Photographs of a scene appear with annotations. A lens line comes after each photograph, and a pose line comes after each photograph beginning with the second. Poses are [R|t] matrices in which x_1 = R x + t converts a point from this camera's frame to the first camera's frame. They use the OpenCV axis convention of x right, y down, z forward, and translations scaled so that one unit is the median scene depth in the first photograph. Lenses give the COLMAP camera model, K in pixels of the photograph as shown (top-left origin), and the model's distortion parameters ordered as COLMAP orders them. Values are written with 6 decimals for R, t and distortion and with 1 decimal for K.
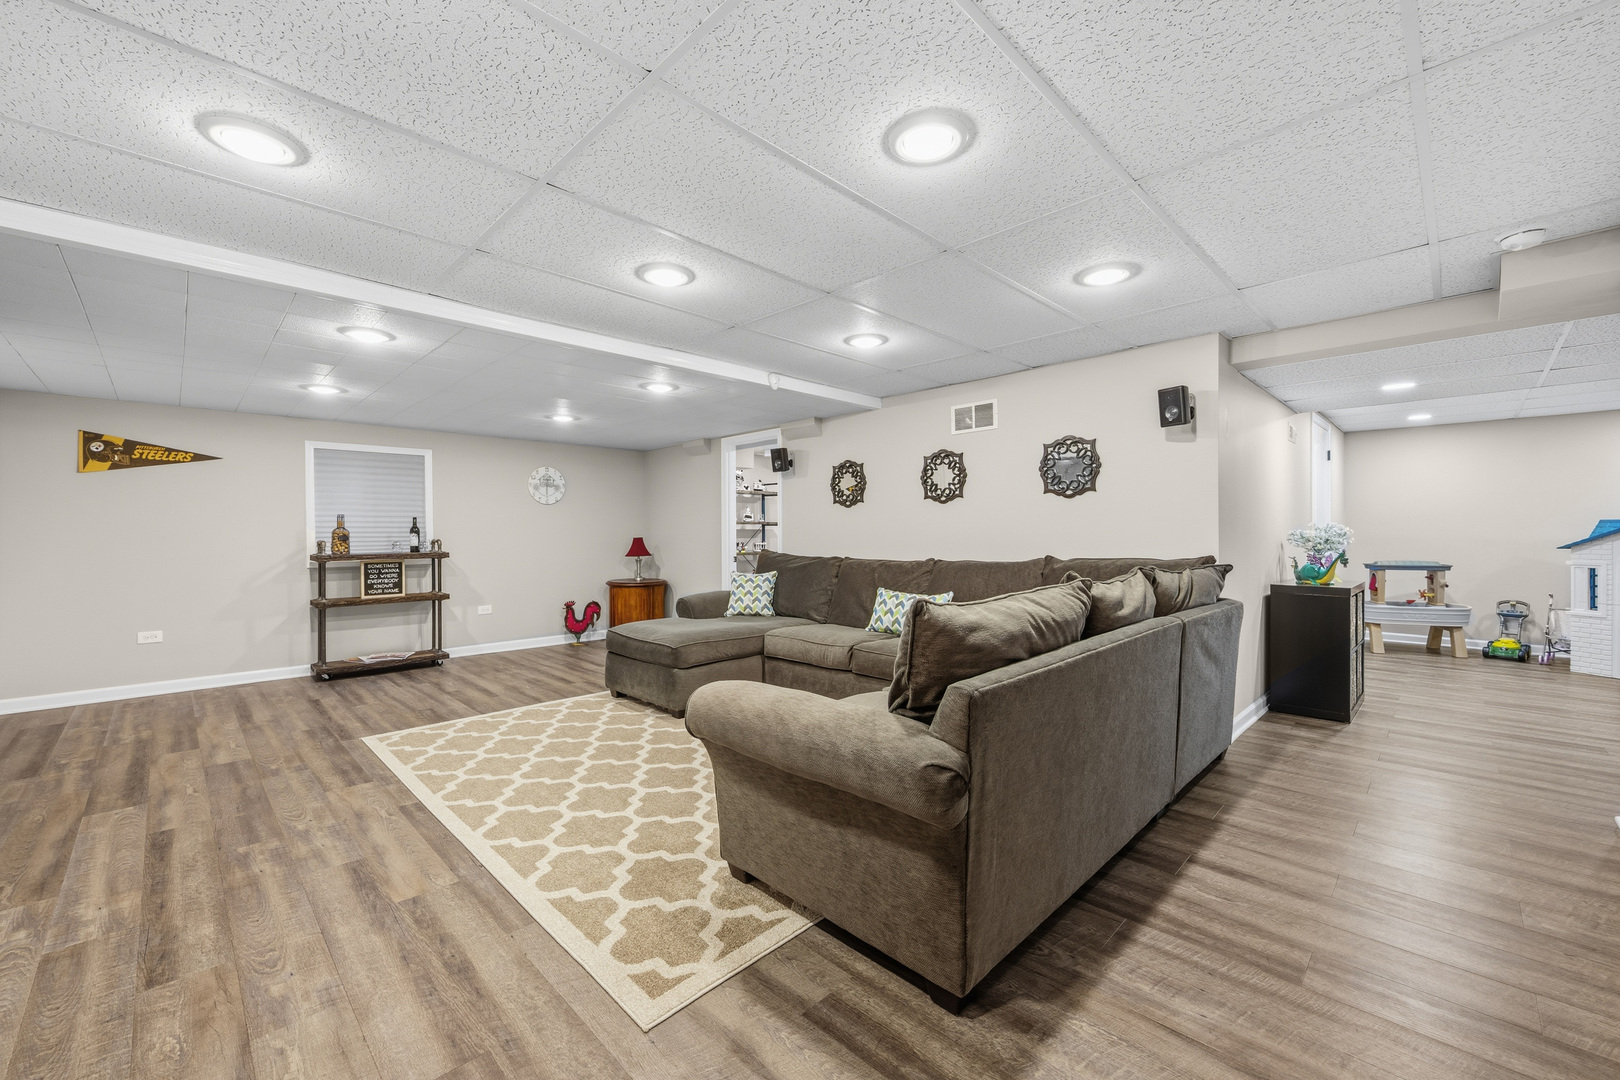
lens RADIAL K [[640.6, 0, 817.1], [0, 640.6, 542.7], [0, 0, 1]] dist [0.000974, 0.000163]
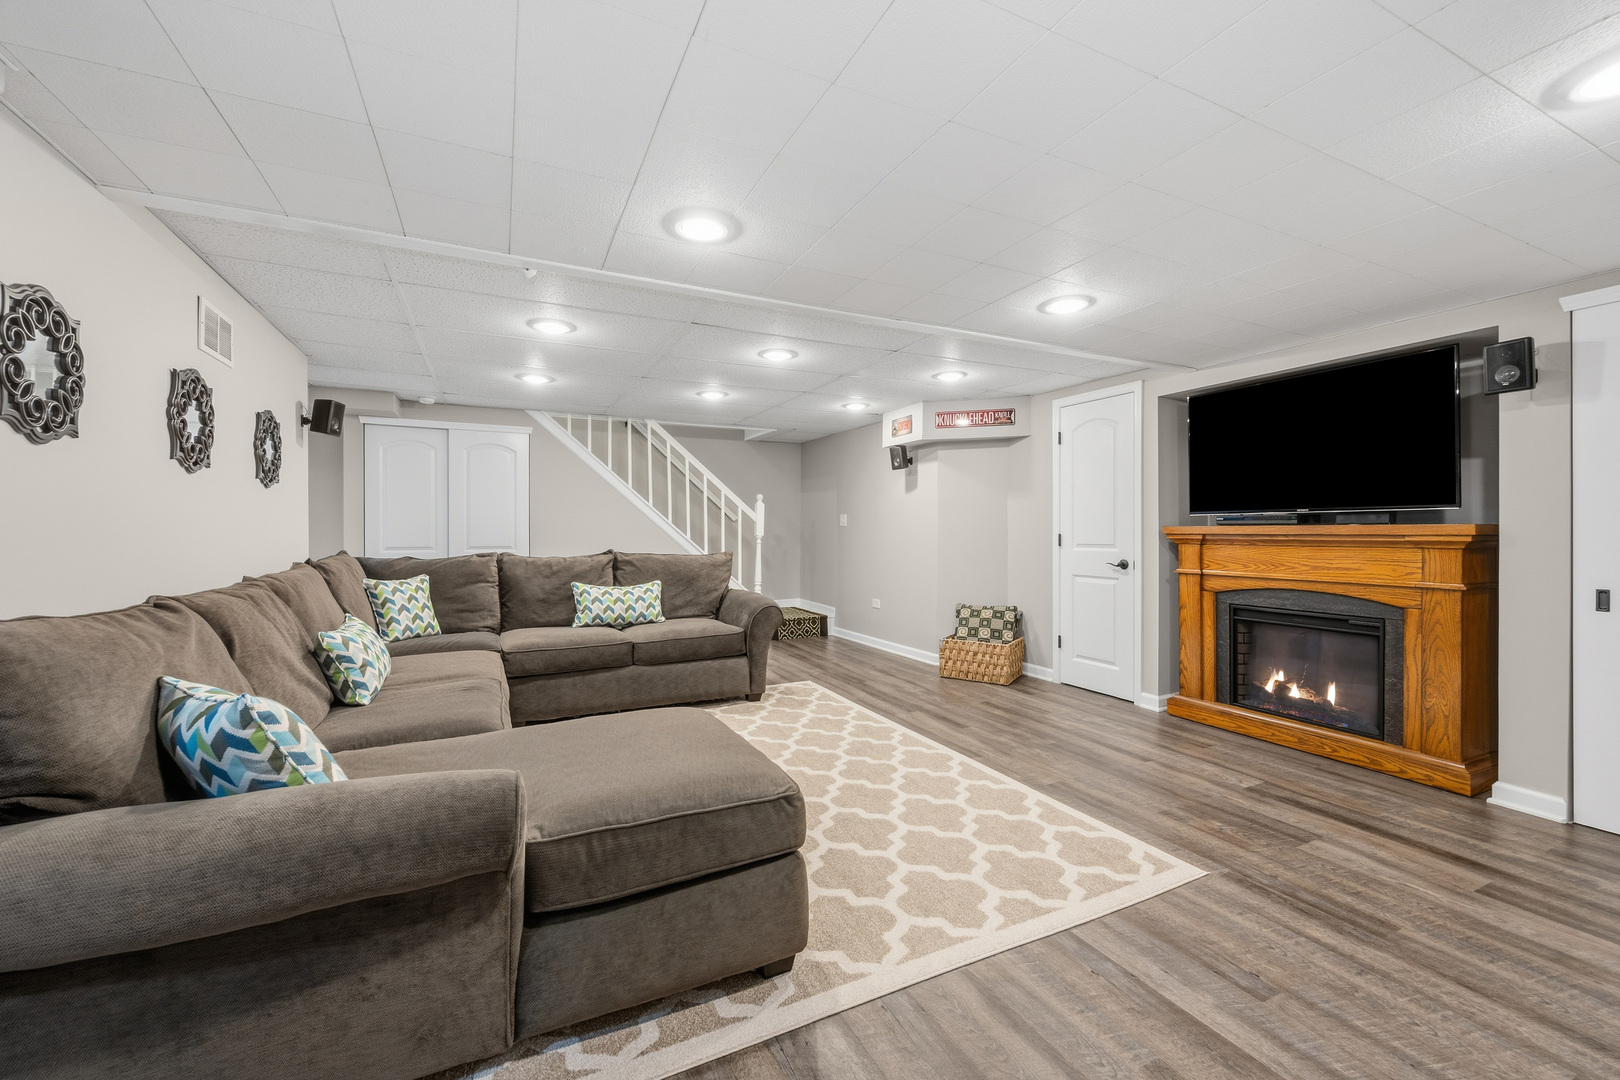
lens RADIAL K [[640.6, 0, 817.1], [0, 640.6, 542.7], [0, 0, 1]] dist [0.000974, 0.000163]
pose [[-0.943862, 0.001570, 0.330336, -0.650681], [0.011628, 0.999527, 0.028472, -0.020875], [-0.330135, 0.030715, -0.943434, 1.902786]]
